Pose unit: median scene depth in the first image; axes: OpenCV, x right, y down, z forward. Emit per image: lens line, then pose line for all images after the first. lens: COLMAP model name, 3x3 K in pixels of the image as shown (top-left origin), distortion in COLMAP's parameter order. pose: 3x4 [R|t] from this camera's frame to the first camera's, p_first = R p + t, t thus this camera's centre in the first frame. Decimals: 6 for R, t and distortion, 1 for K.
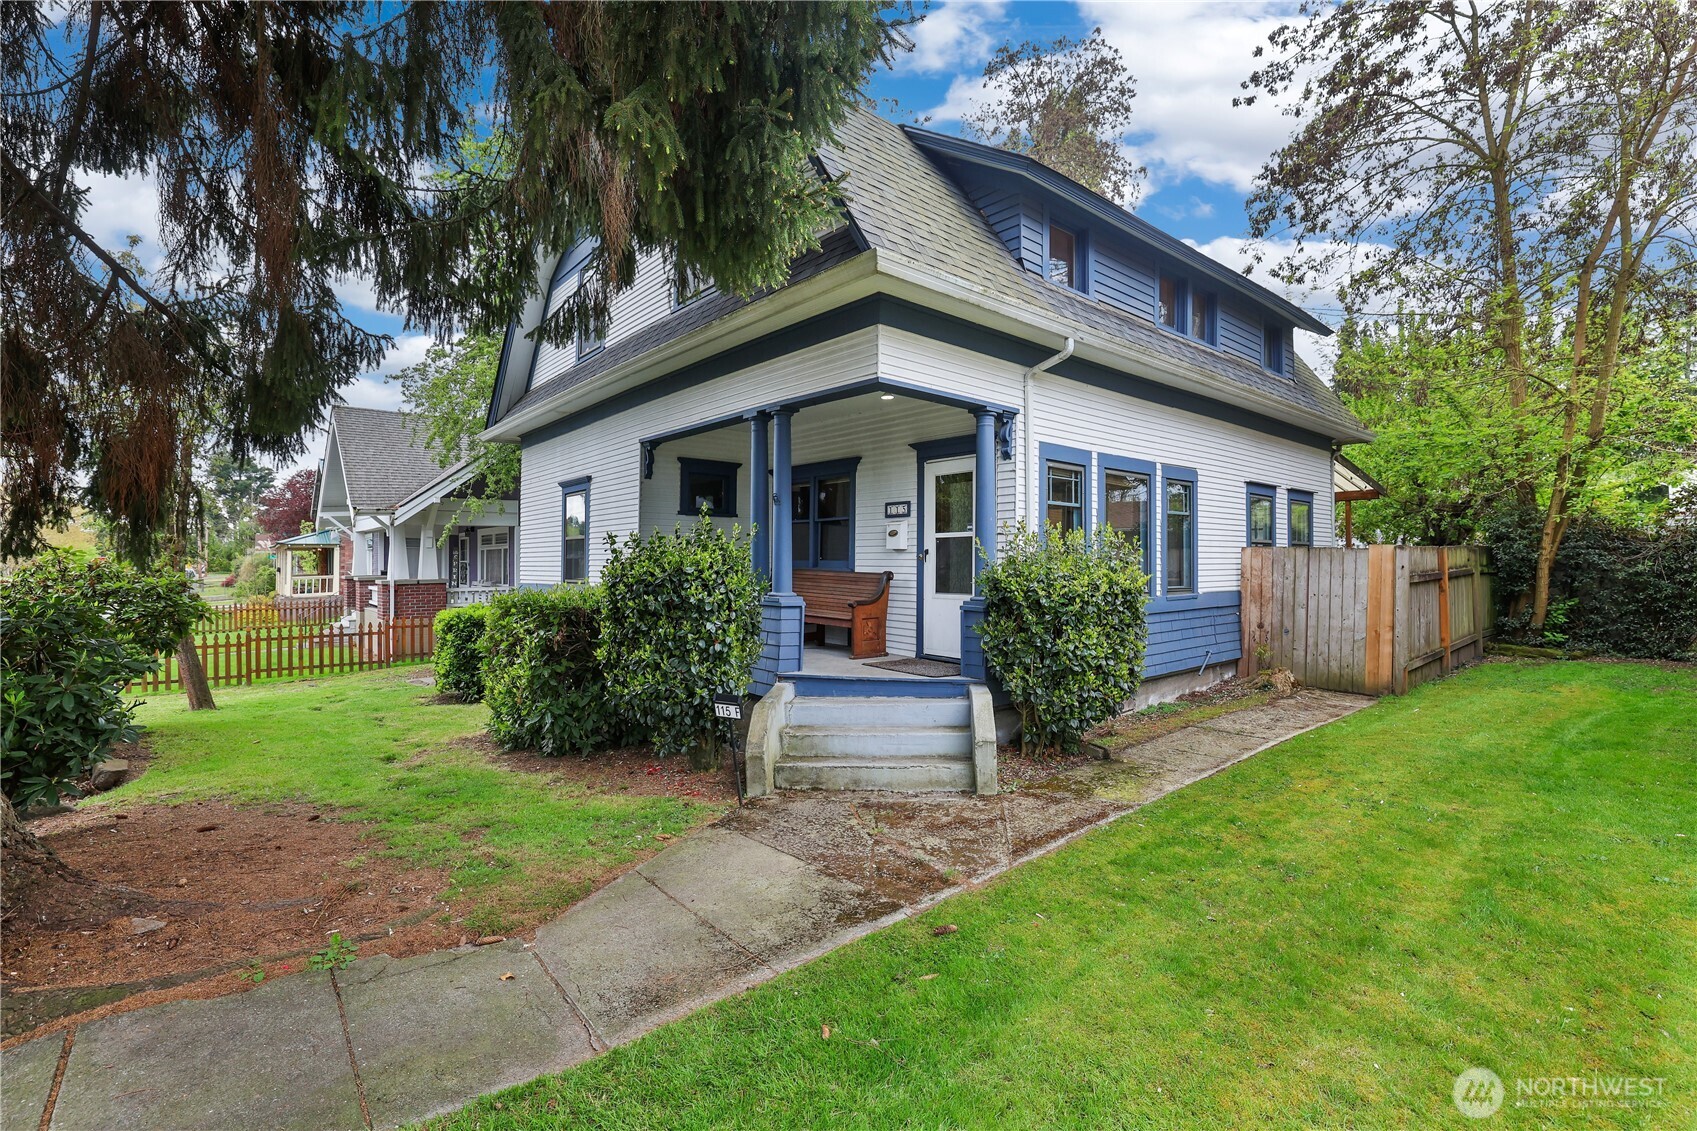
lens RADIAL K [[744.4, 0, 854.1], [0, 744.4, 557.8], [0, 0, 1]] dist [-0.000930, 0.000046]
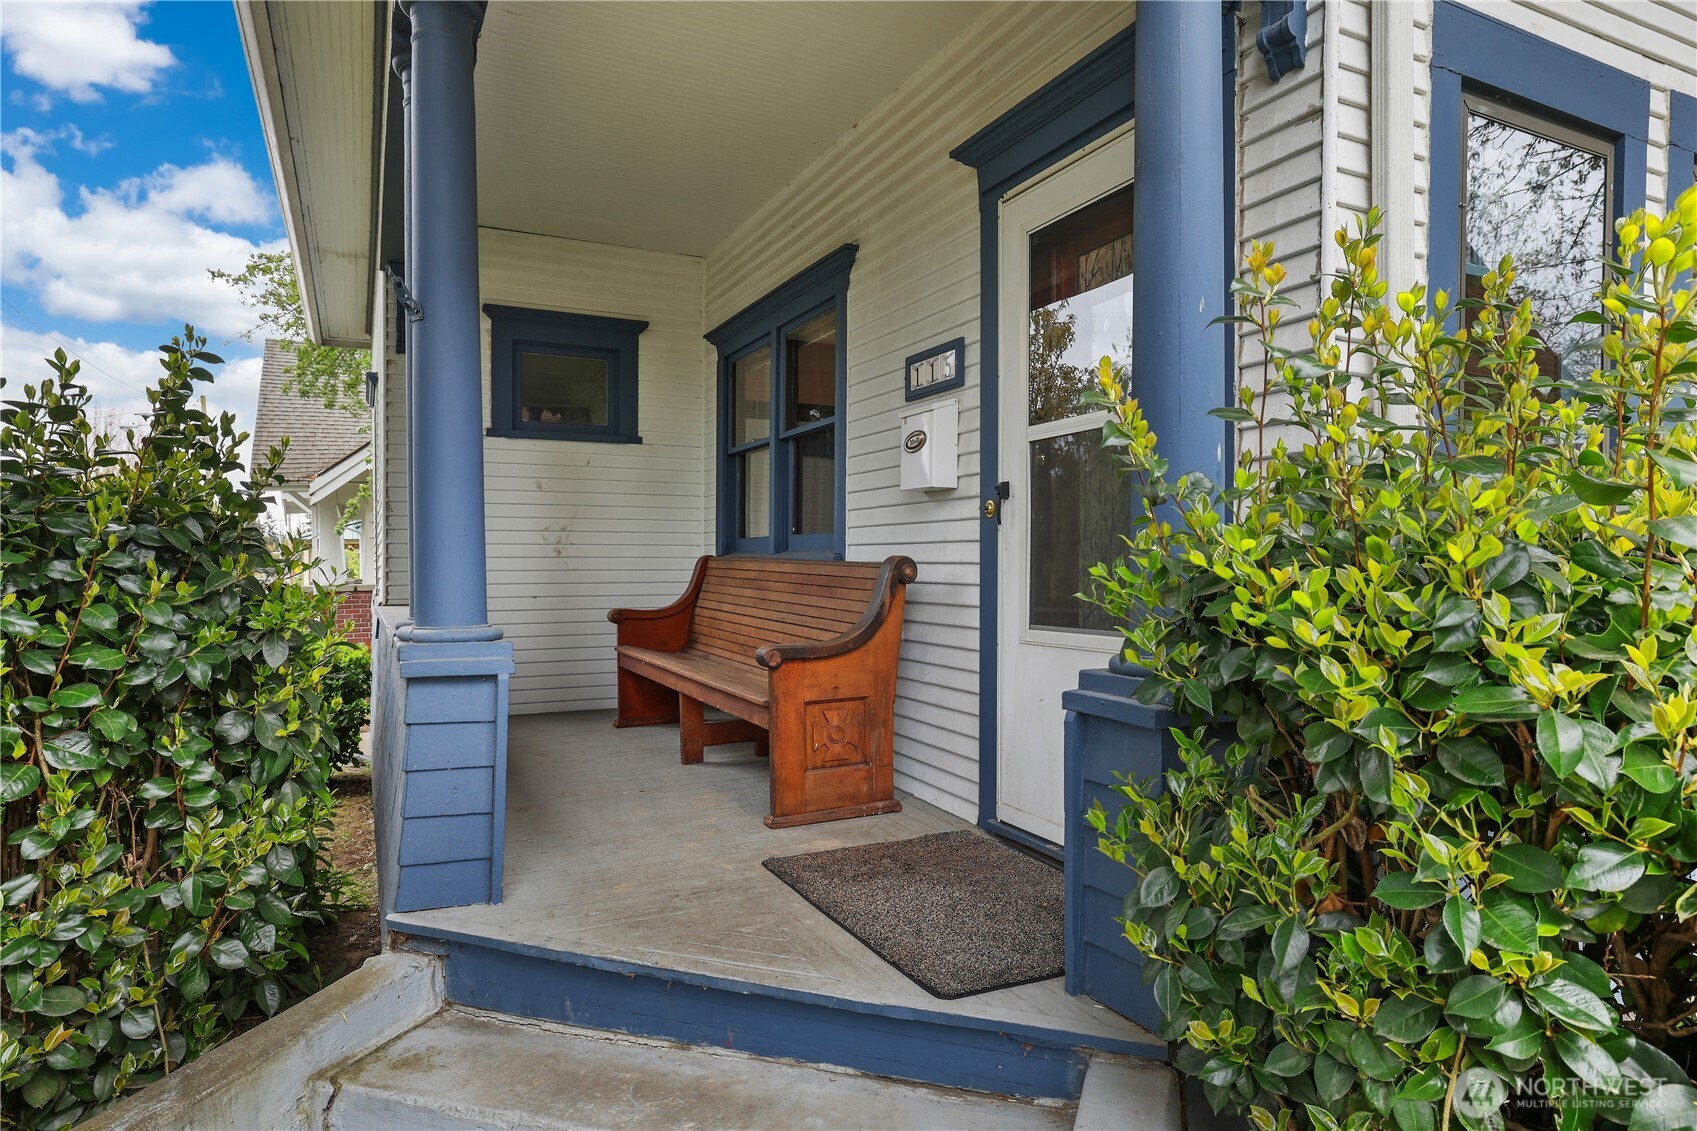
lens RADIAL K [[956.3, 0, 838.4], [0, 956.3, 577.9], [0, 0, 1]] dist [0.002371, -0.000151]
pose [[0.968797, -0.002738, -0.247840, 0.129481], [0.008367, 0.999730, 0.021660, 0.018812], [0.247714, -0.023058, 0.968559, 0.602080]]
